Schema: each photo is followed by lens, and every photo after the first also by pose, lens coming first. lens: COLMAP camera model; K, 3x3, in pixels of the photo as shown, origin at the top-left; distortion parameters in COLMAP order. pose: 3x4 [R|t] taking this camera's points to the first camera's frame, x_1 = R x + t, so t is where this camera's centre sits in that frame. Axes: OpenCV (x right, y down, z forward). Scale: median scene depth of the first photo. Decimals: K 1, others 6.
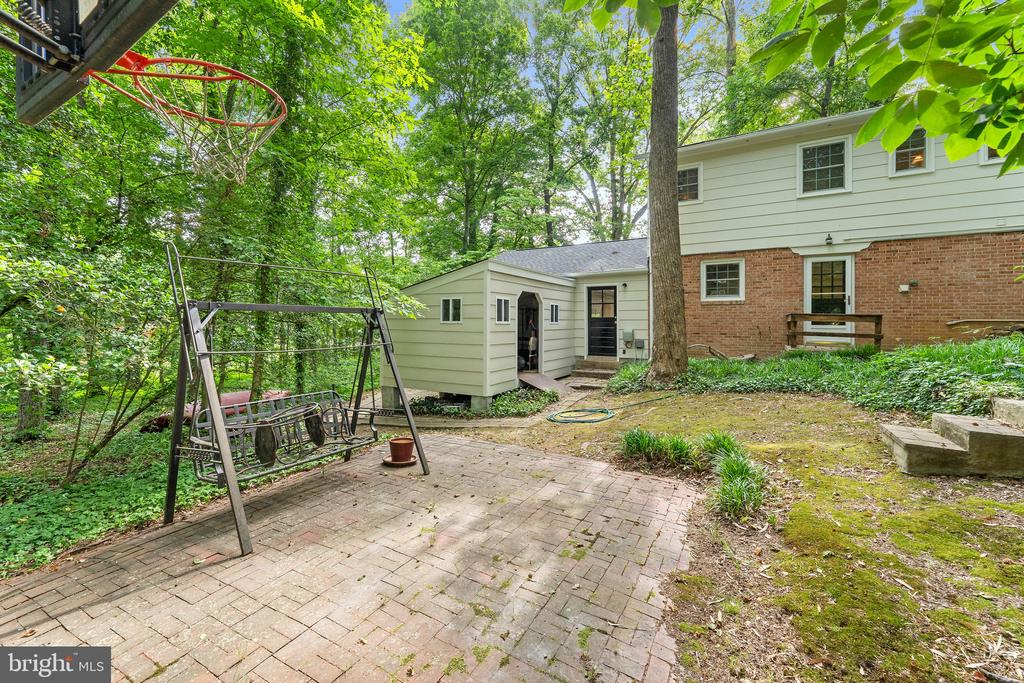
lens RADIAL K [[417.9, 0, 509.9], [0, 417.9, 322.8], [0, 0, 1]] dist [0.001516, 0.000300]
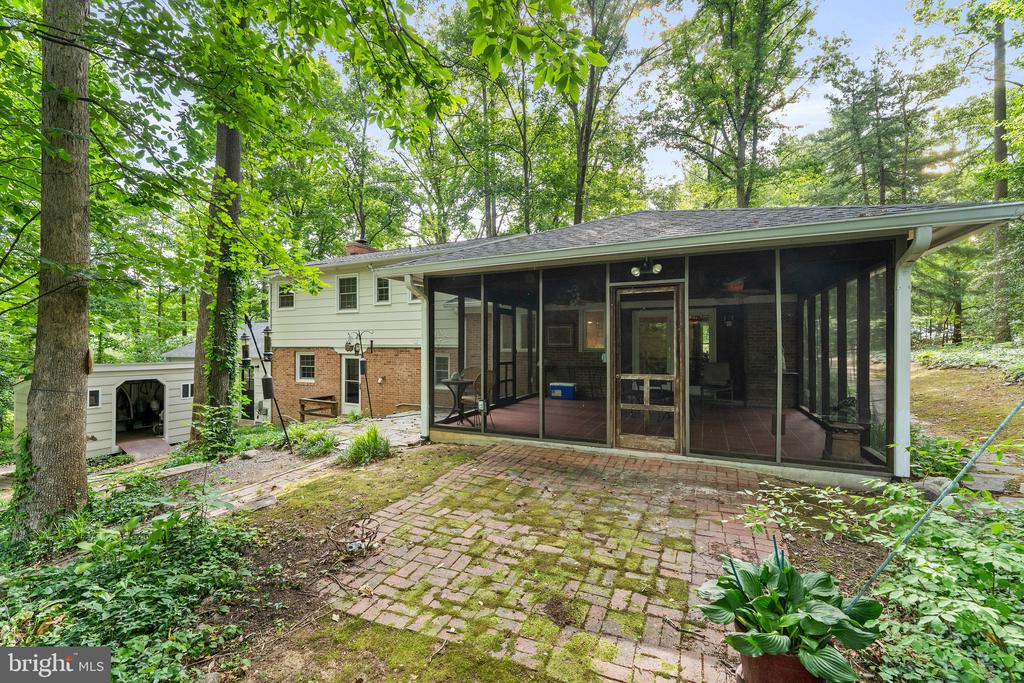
lens RADIAL K [[419.2, 0, 510.0], [0, 419.2, 342.8], [0, 0, 1]] dist [0.002912, 0.000226]
pose [[0.995963, -0.001914, 0.089745, 1.152997], [0.002762, 0.999953, -0.009328, -0.183084], [-0.089723, 0.009539, 0.995921, -0.474160]]
